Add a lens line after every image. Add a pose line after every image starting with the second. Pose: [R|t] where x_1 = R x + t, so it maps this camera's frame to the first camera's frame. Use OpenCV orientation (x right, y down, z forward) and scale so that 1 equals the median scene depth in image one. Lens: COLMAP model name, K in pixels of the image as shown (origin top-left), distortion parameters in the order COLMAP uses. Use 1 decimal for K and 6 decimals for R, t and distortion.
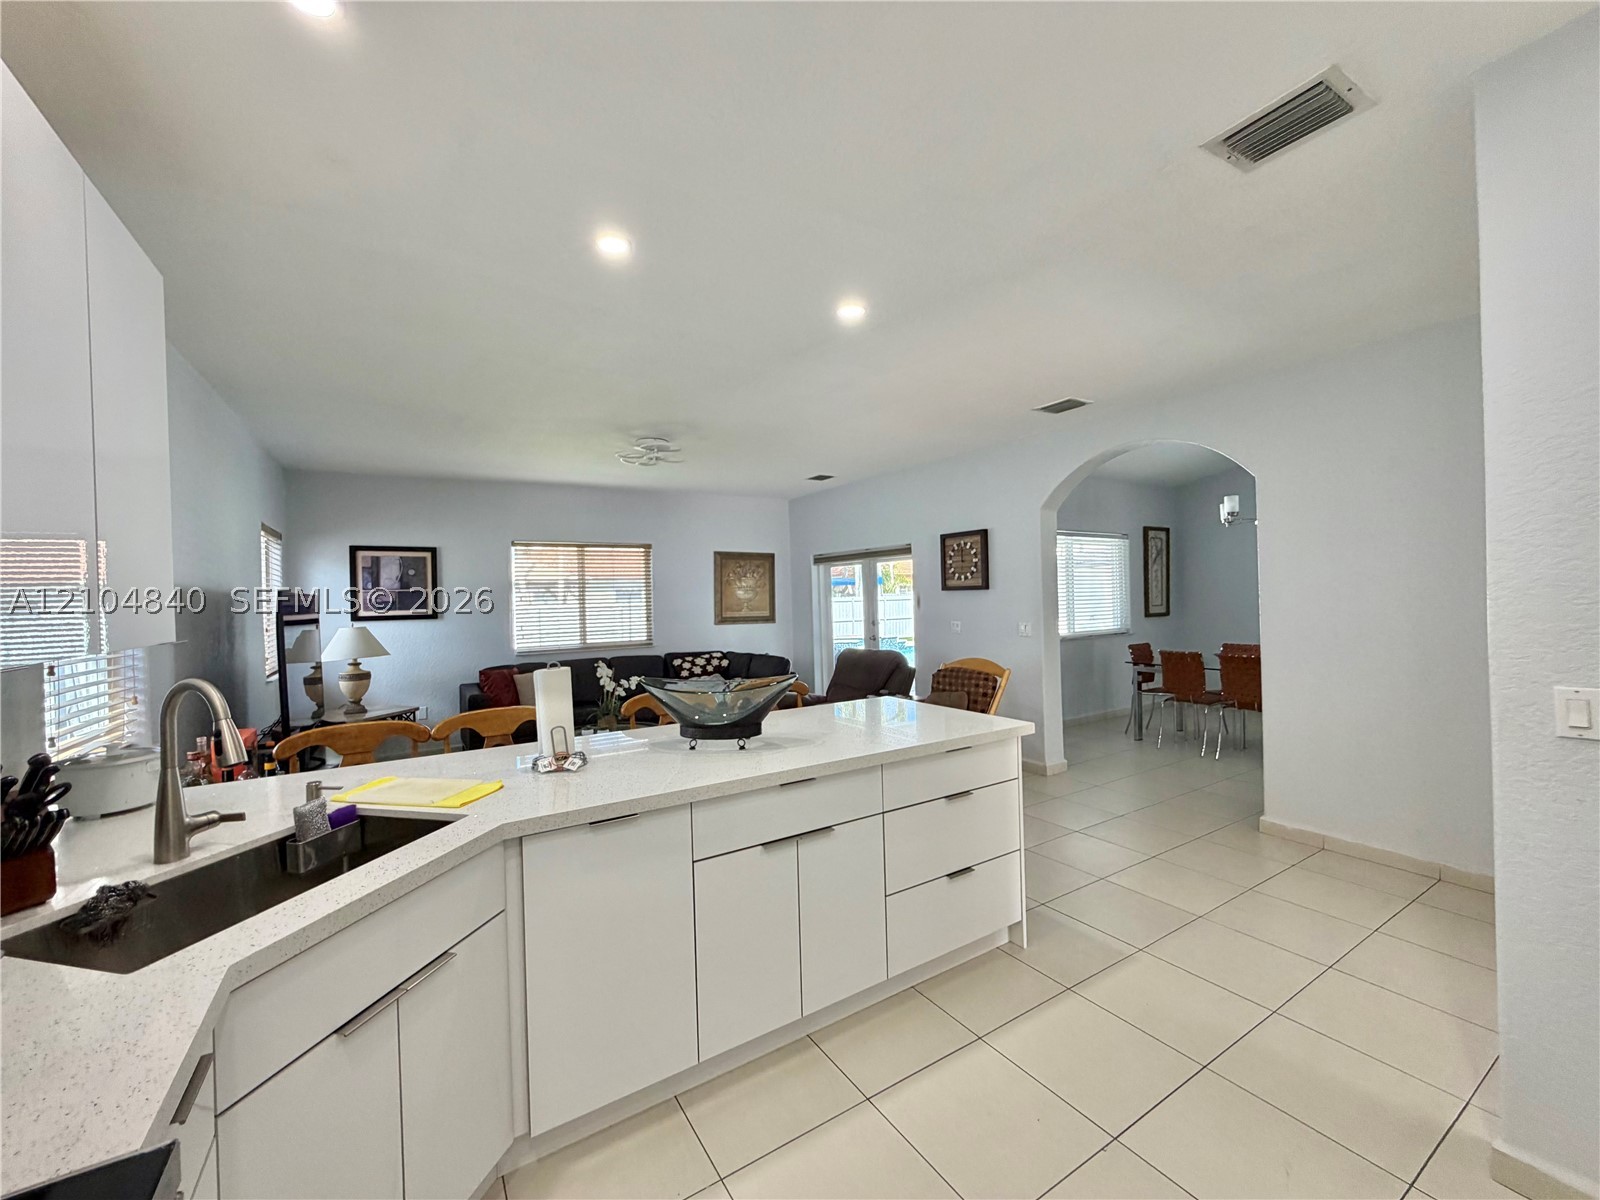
lens RADIAL K [[640.0, 0, 800.6], [0, 640.0, 601.4], [0, 0, 1]] dist [-0.001687, 0.000097]
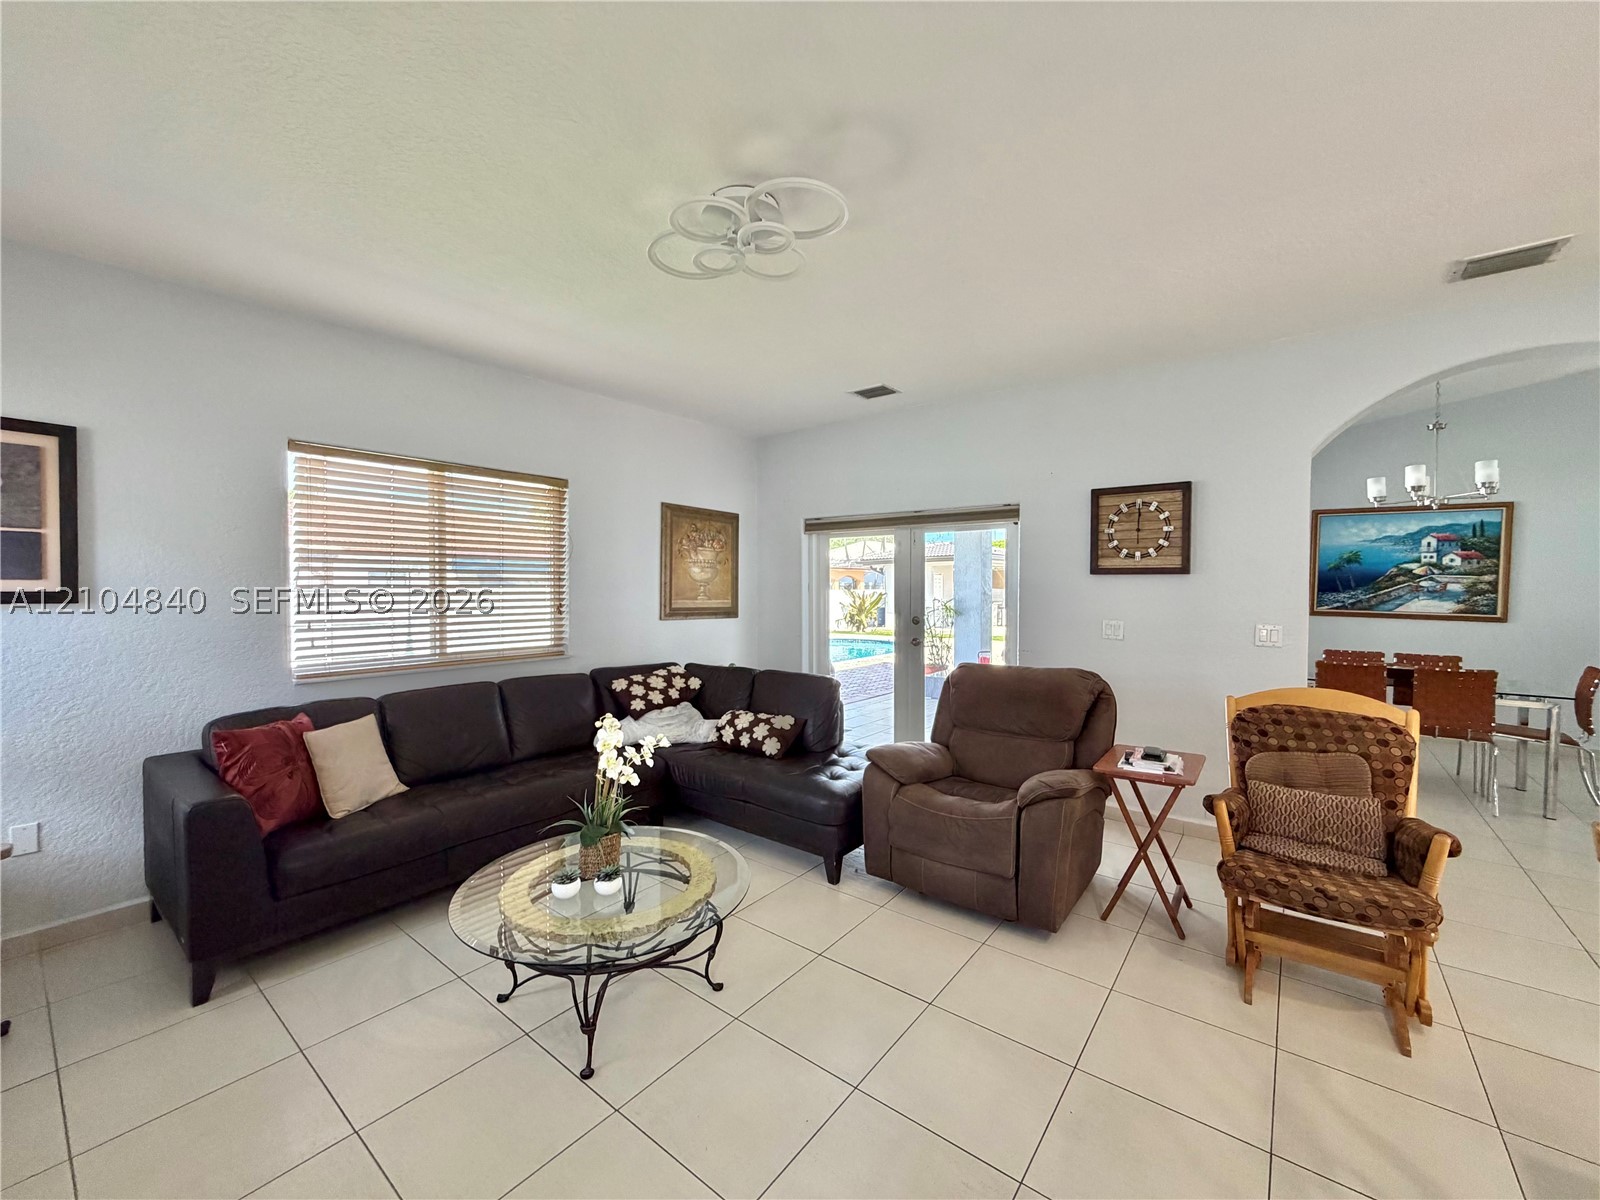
lens RADIAL K [[640.0, 0, 805.1], [0, 640.0, 599.1], [0, 0, 1]] dist [-0.001687, 0.000097]
pose [[0.940364, 0.020497, 0.339552, -0.231127], [-0.023801, 0.999701, 0.005568, 0.010133], [-0.339336, -0.013318, 0.940571, 0.394662]]
